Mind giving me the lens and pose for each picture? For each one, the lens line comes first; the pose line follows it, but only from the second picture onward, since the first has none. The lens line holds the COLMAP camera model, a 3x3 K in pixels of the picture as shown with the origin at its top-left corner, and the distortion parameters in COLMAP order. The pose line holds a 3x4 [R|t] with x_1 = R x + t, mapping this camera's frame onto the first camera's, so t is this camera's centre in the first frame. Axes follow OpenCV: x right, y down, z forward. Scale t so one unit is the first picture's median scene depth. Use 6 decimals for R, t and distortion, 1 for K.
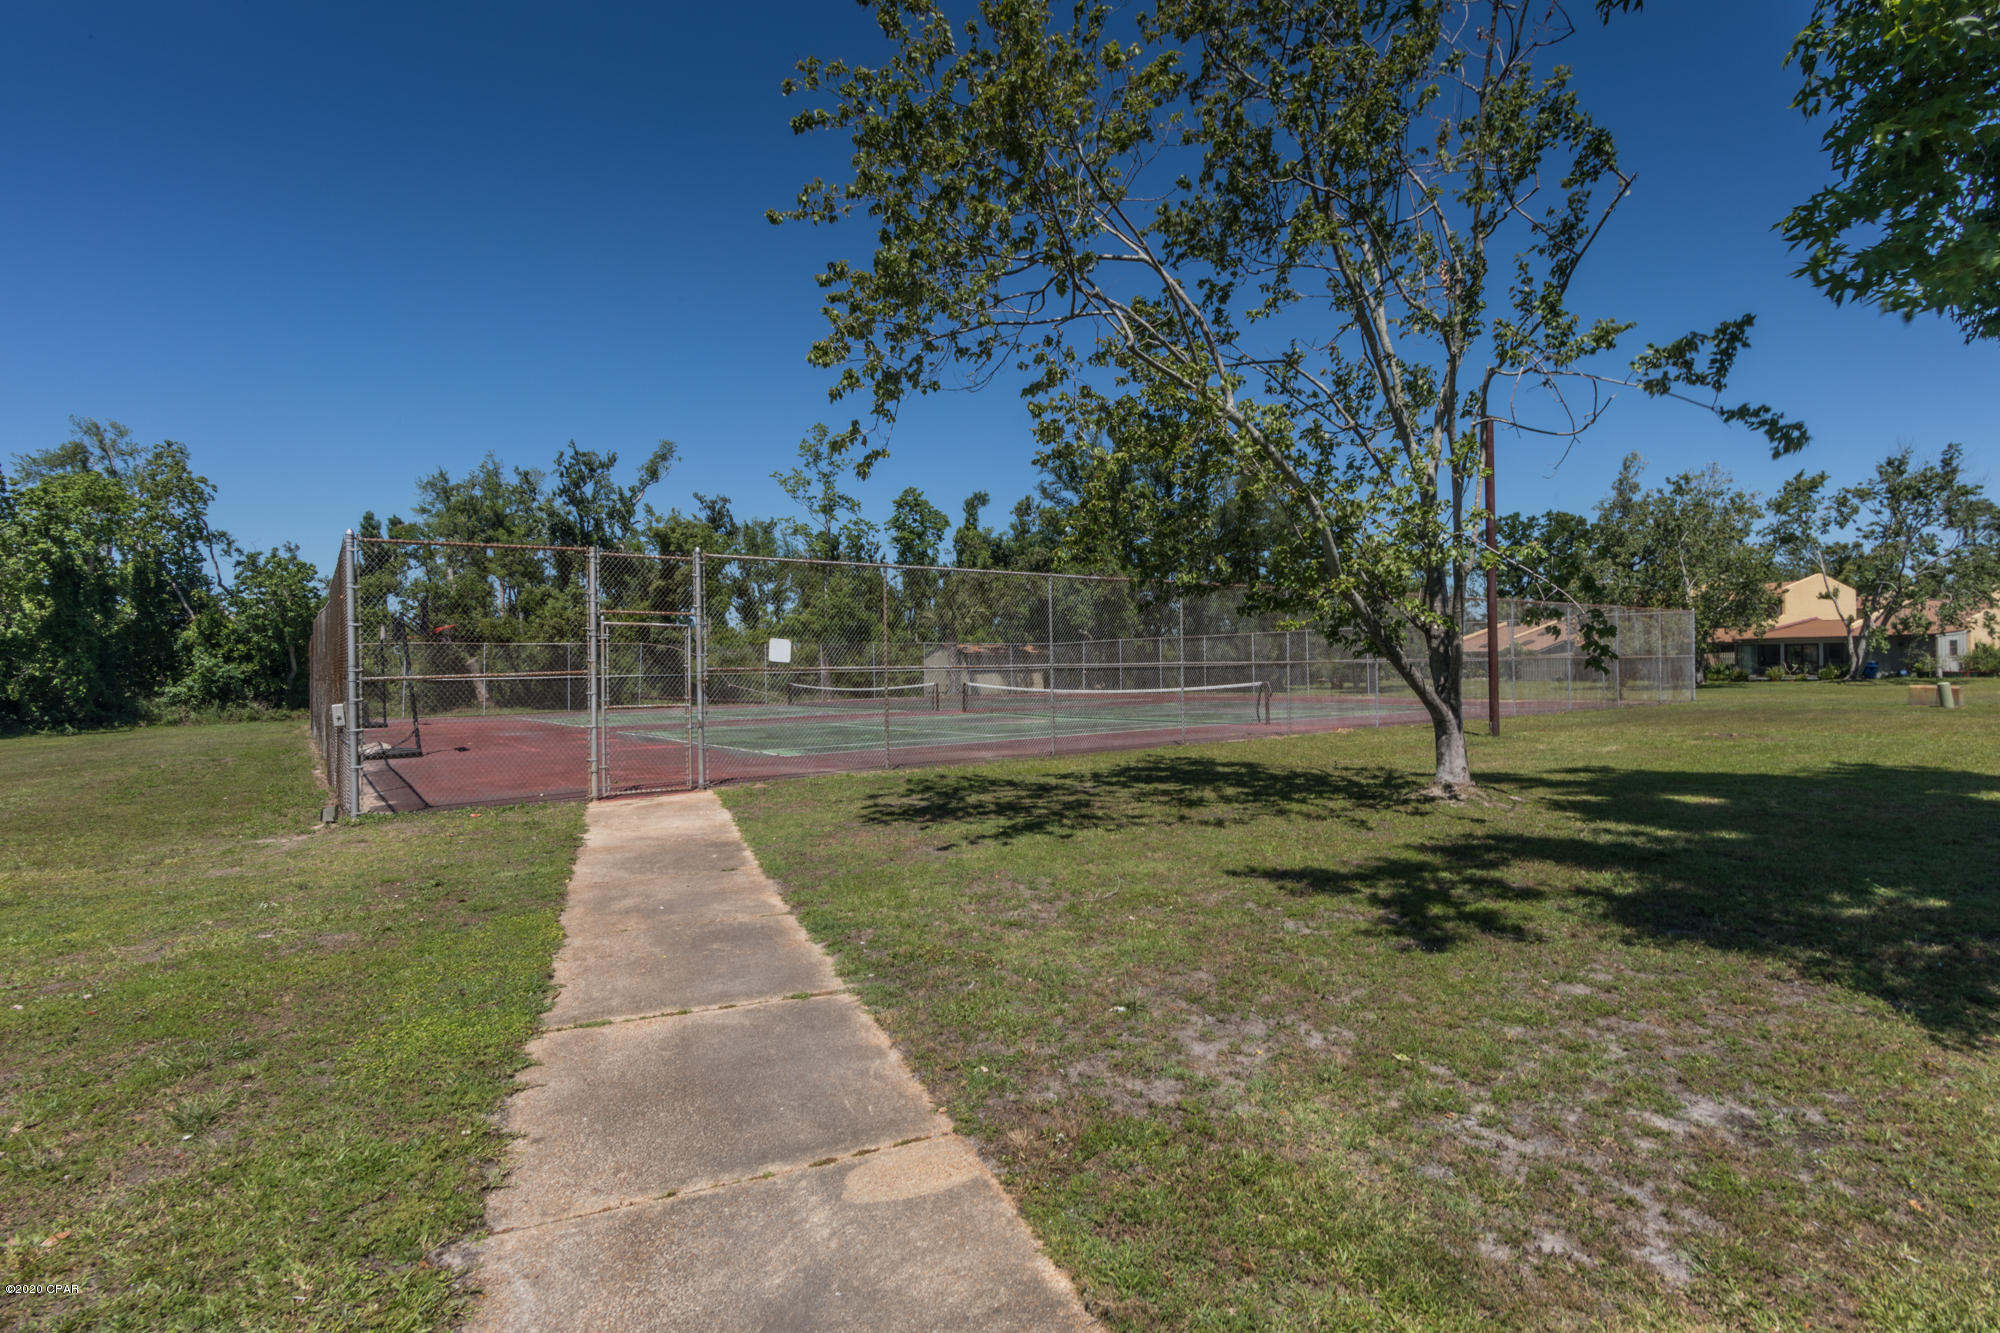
lens RADIAL K [[969.3, 0, 998.3], [0, 969.3, 666.6], [0, 0, 1]] dist [0.002481, -0.000027]
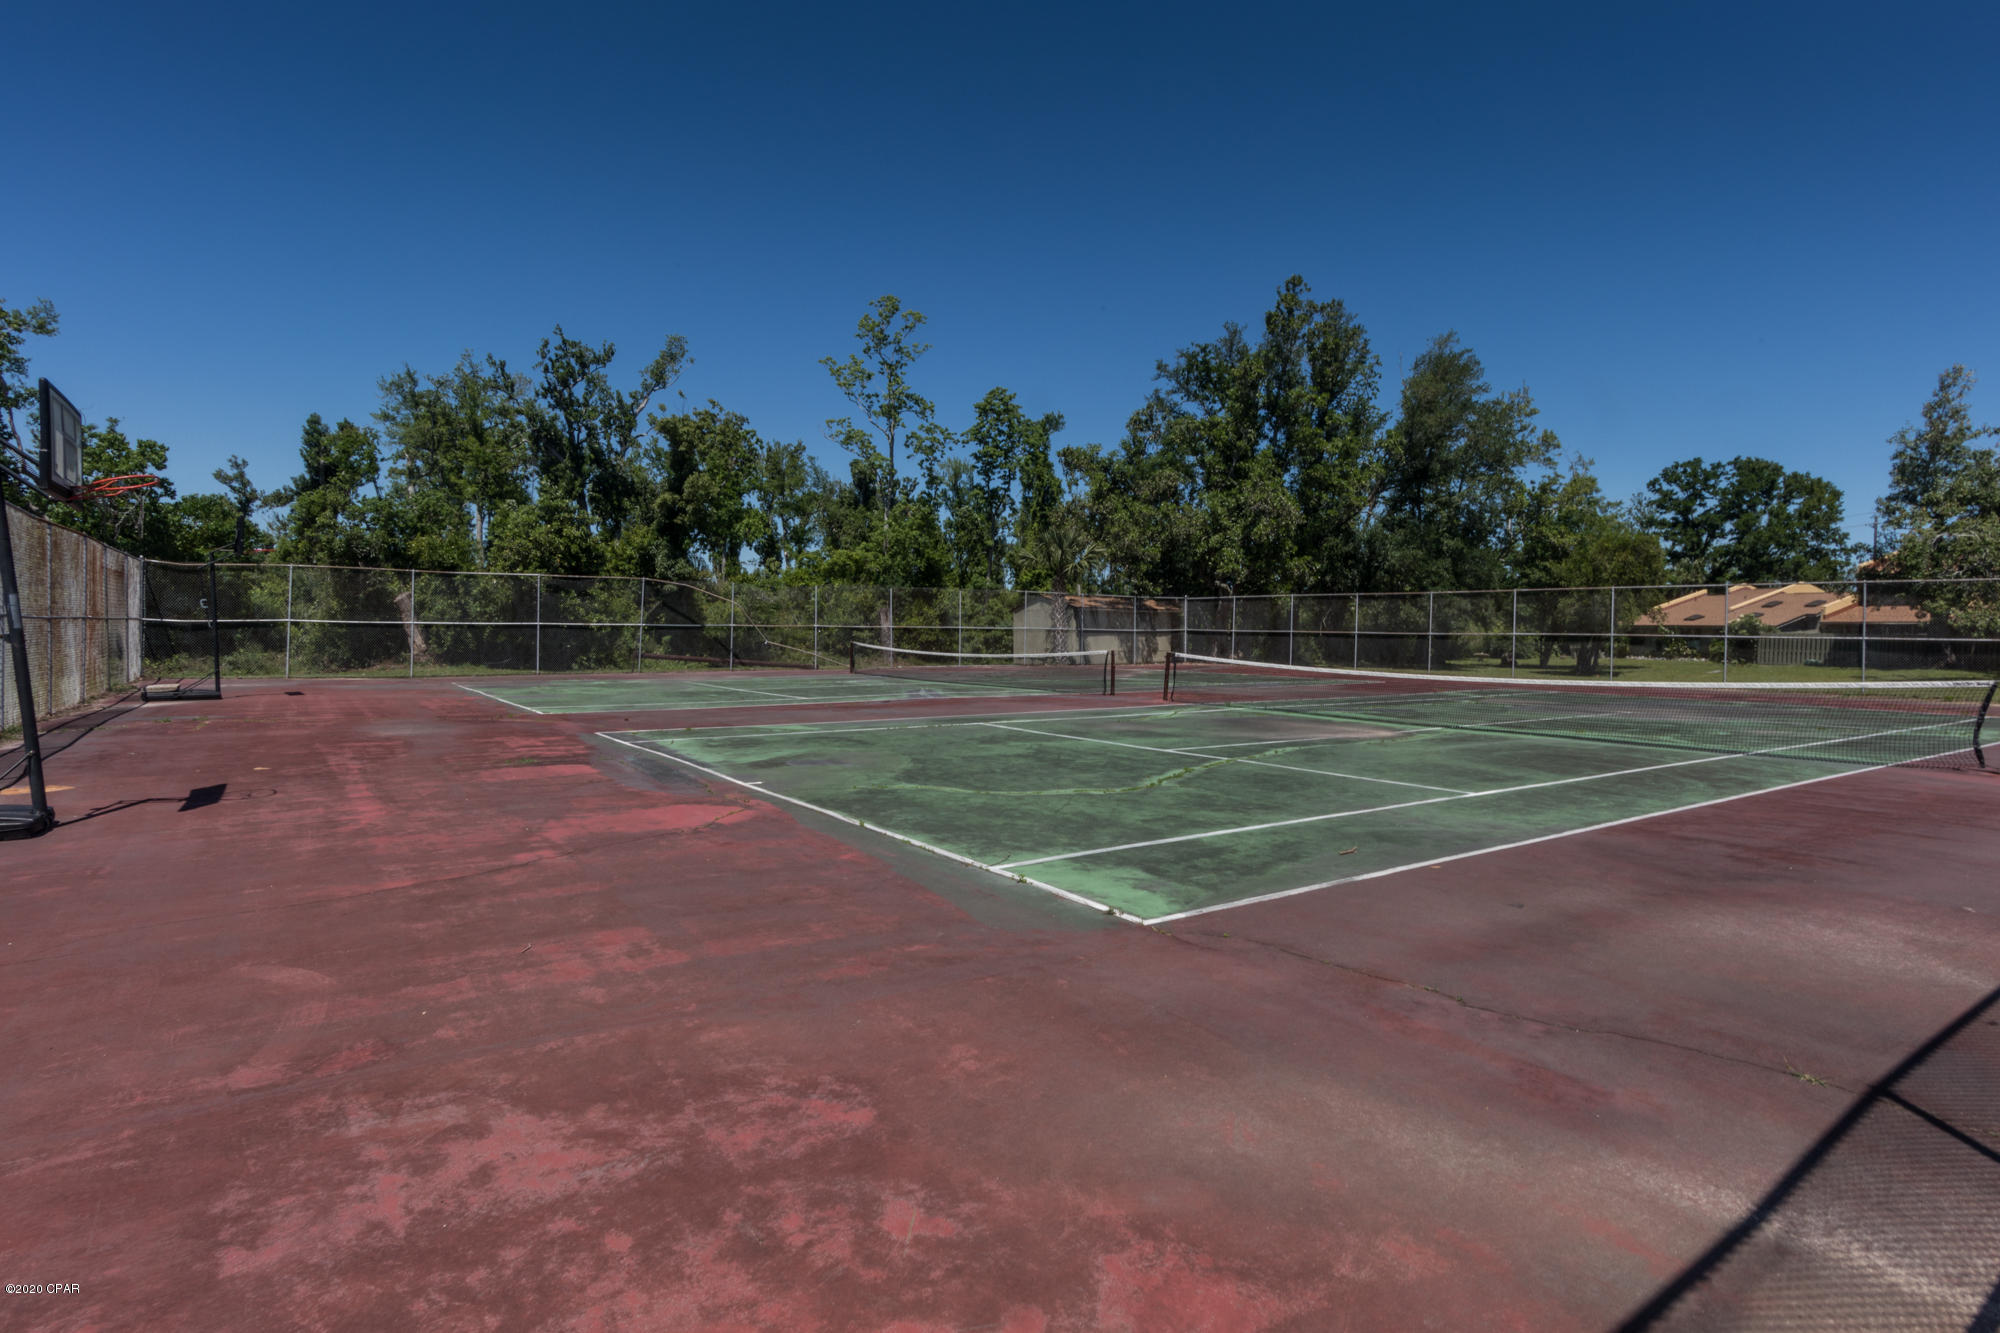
lens RADIAL K [[969.3, 0, 998.3], [0, 969.3, 666.6], [0, 0, 1]] dist [0.002481, -0.000027]
pose [[0.999563, 0.029558, 0.000955, -0.081130], [-0.029571, 0.998590, 0.044084, 0.000675], [0.000349, -0.044093, 0.999027, 0.218217]]
